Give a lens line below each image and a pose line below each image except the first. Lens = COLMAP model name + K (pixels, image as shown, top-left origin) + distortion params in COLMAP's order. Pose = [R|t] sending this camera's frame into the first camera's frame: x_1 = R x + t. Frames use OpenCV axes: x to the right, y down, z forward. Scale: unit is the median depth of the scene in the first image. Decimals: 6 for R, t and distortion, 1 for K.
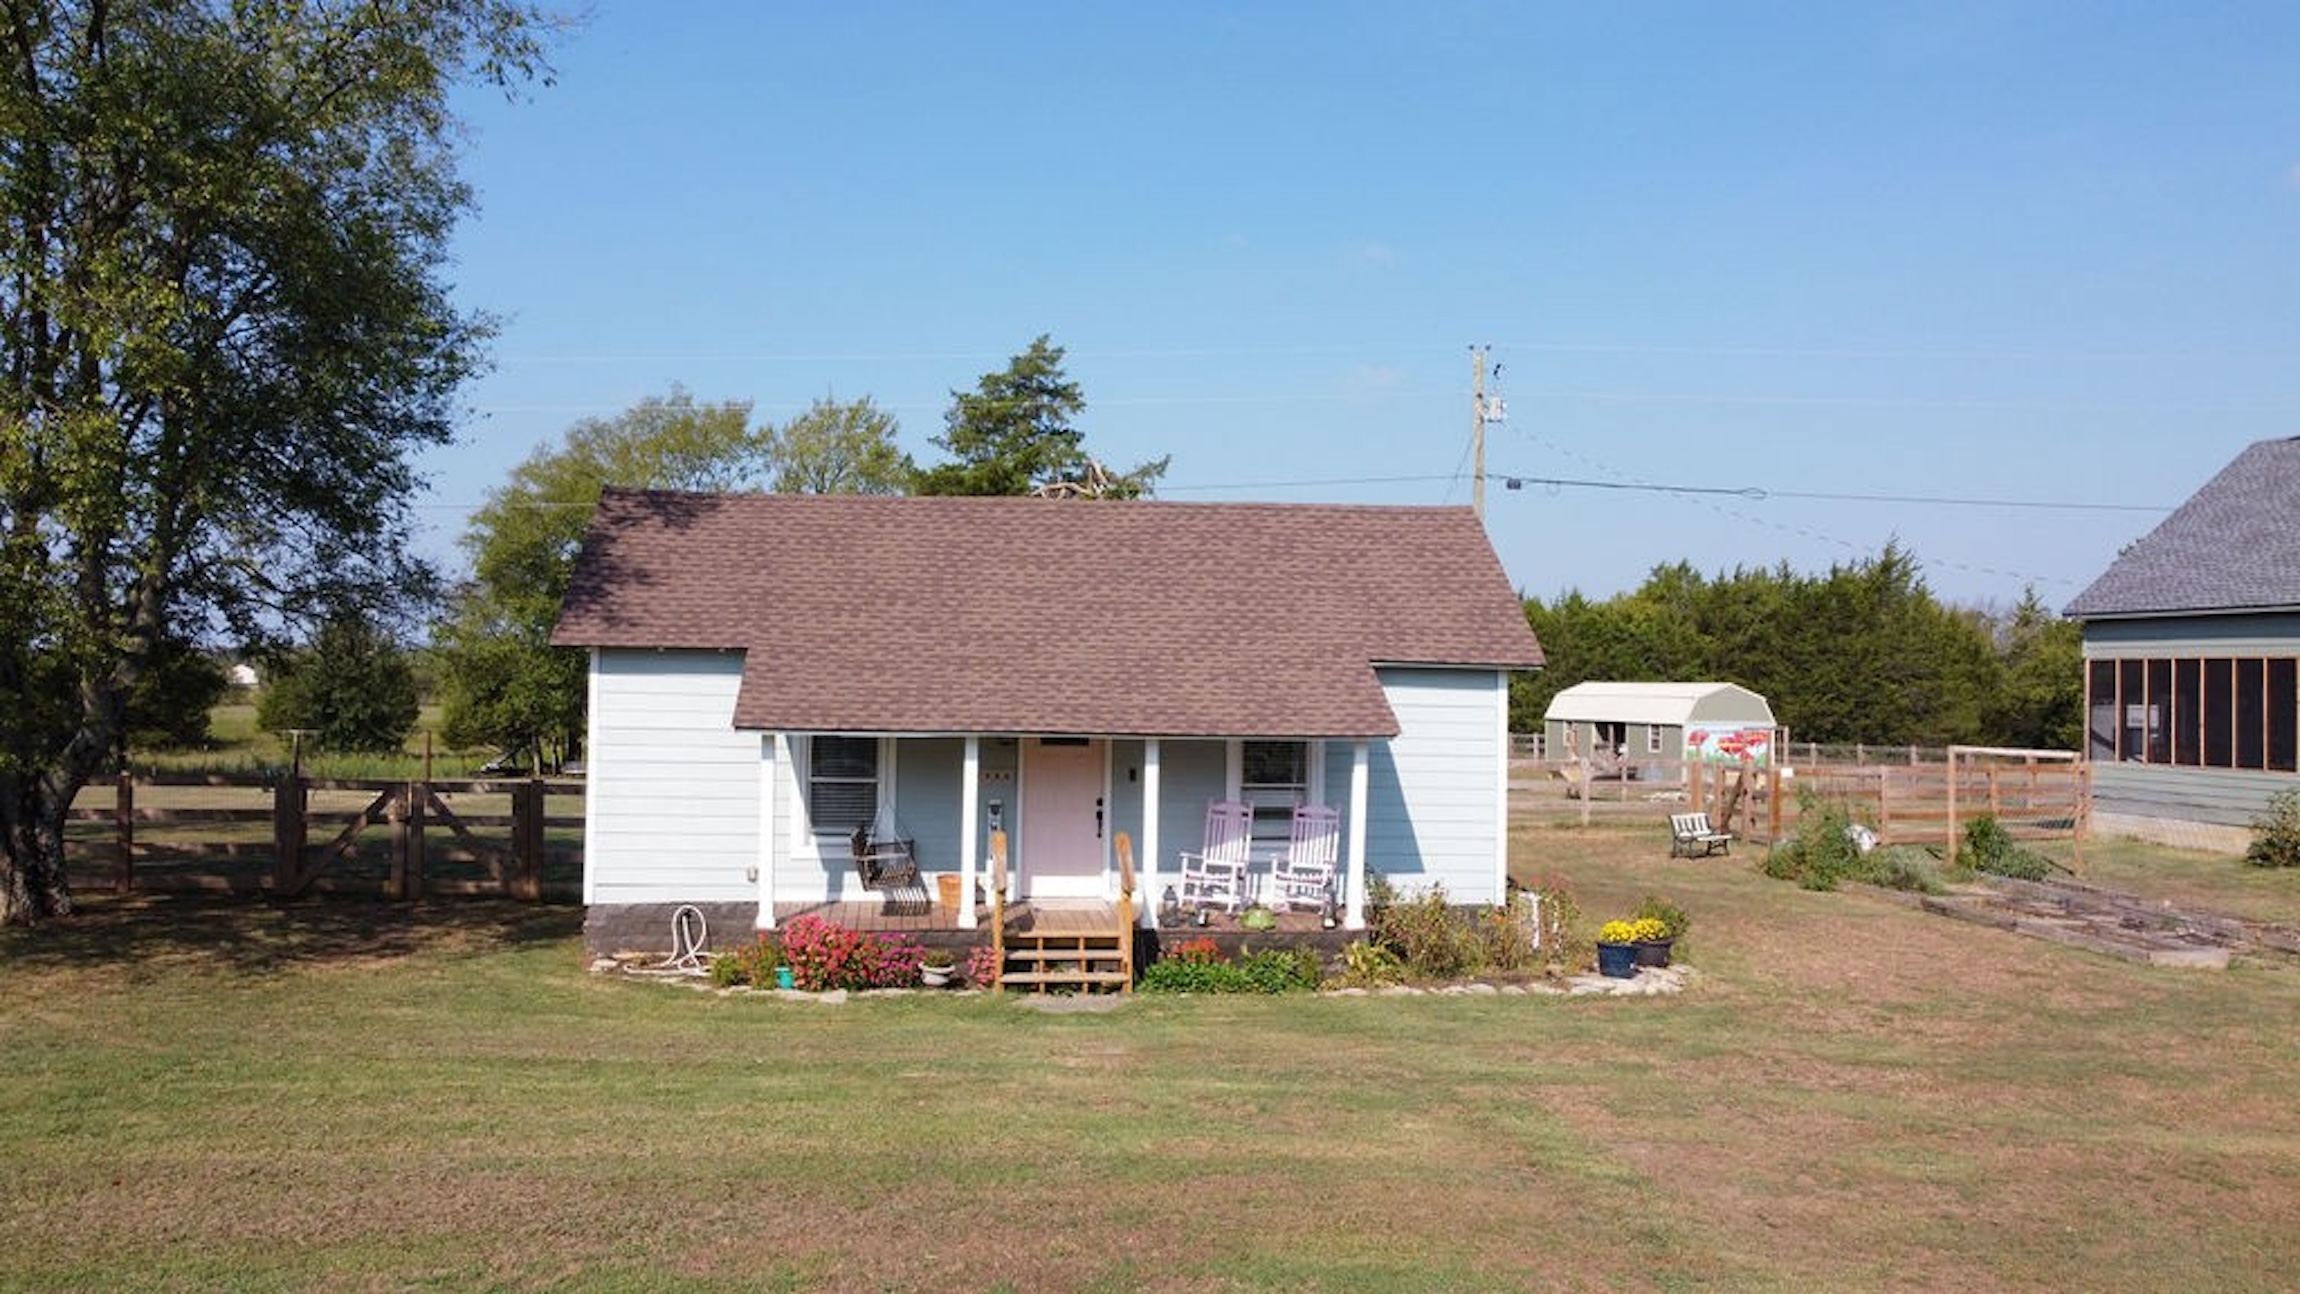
lens RADIAL K [[1738.7, 0, 1150.0], [0, 1738.7, 647.0], [0, 0, 1]] dist [-0.006363, -0.006348]
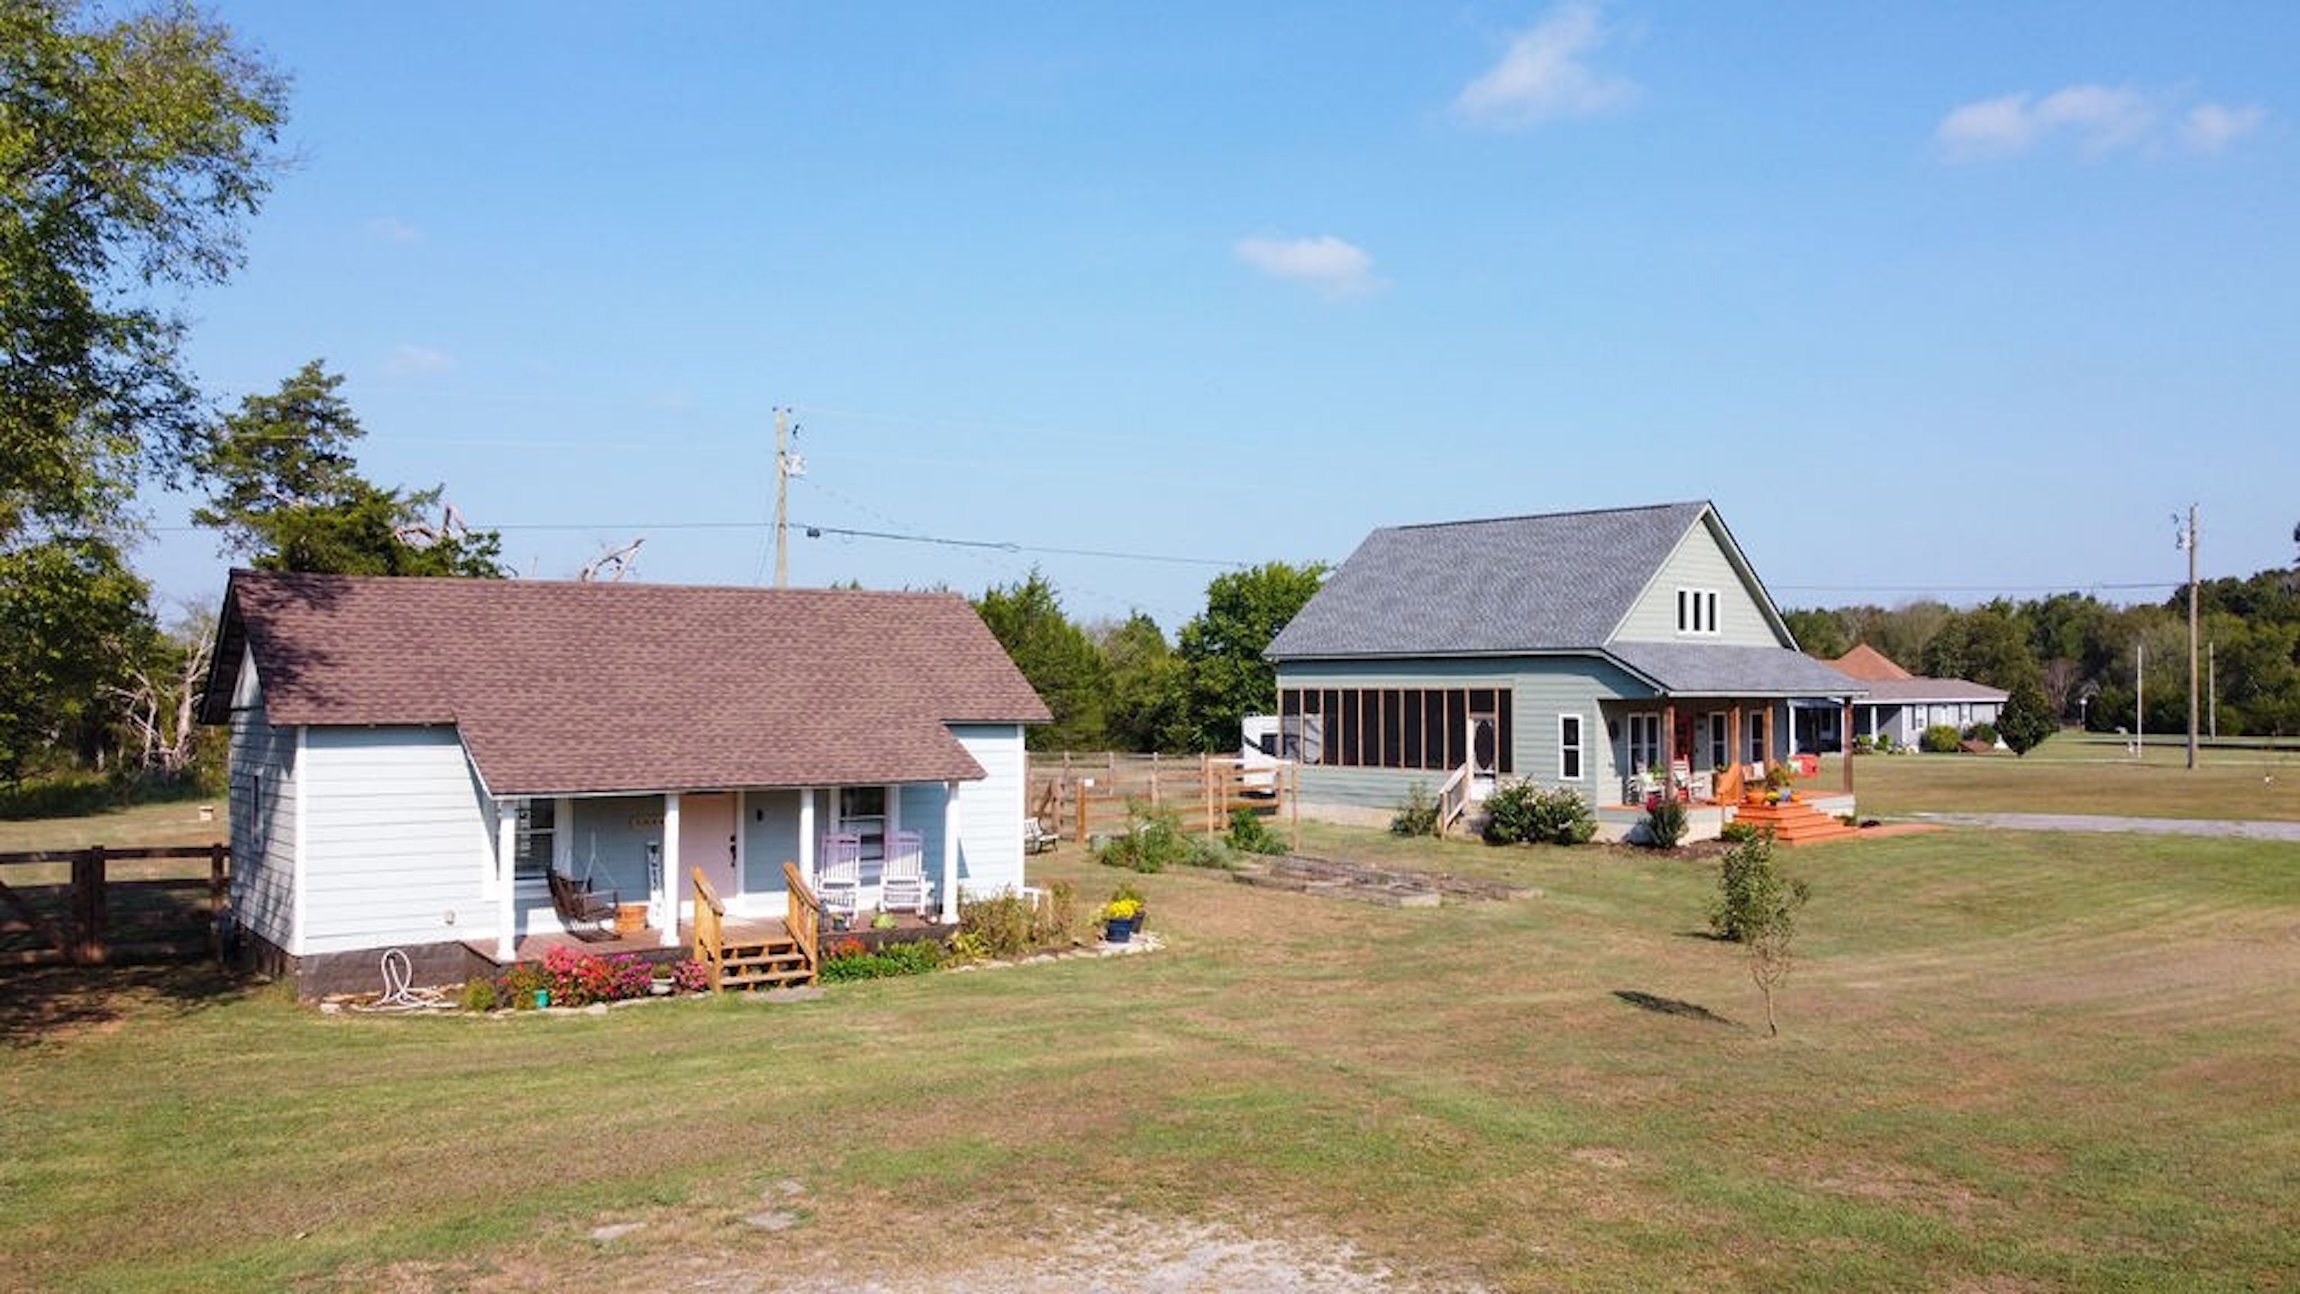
lens RADIAL K [[1741.3, 0, 1150.0], [0, 1741.3, 647.0], [0, 0, 1]] dist [-0.005429, -0.007522]
pose [[0.872200, -0.002689, 0.489142, -0.353433], [0.003126, 0.999995, -0.000077, -0.043435], [-0.489139, 0.001596, 0.872204, -0.215189]]
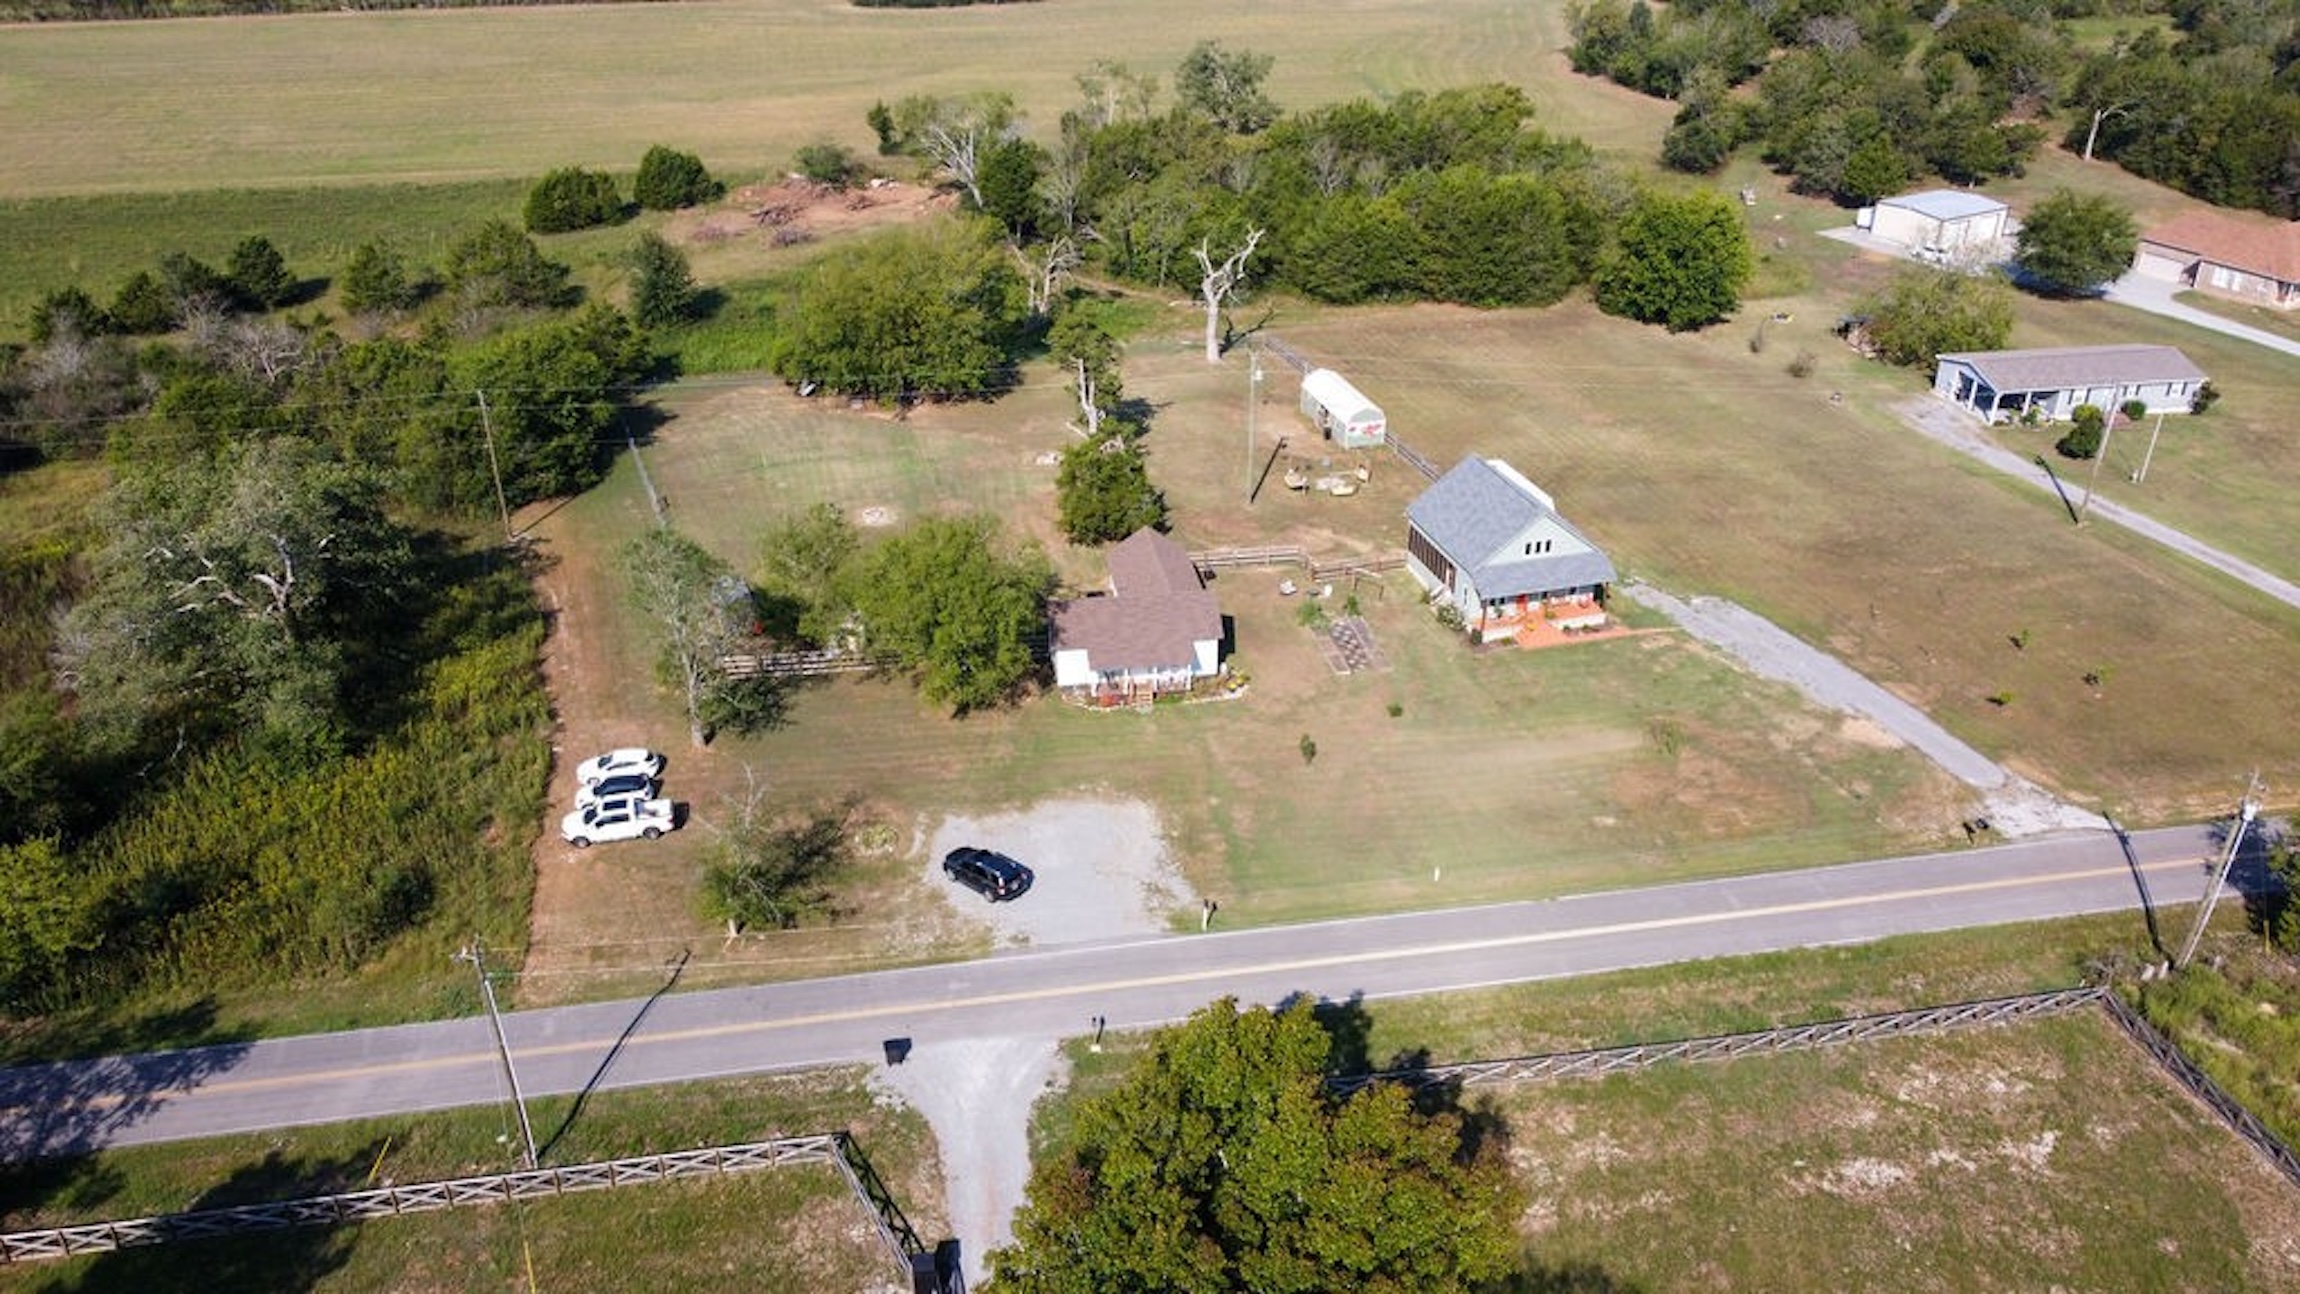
lens RADIAL K [[1747.2, 0, 1150.0], [0, 1747.2, 647.0], [0, 0, 1]] dist [-0.012213, -0.004178]
pose [[0.998760, -0.030062, 0.039671, -0.223001], [0.006458, 0.868535, 0.495587, -2.620311], [-0.049354, -0.494716, 0.867652, -3.698551]]
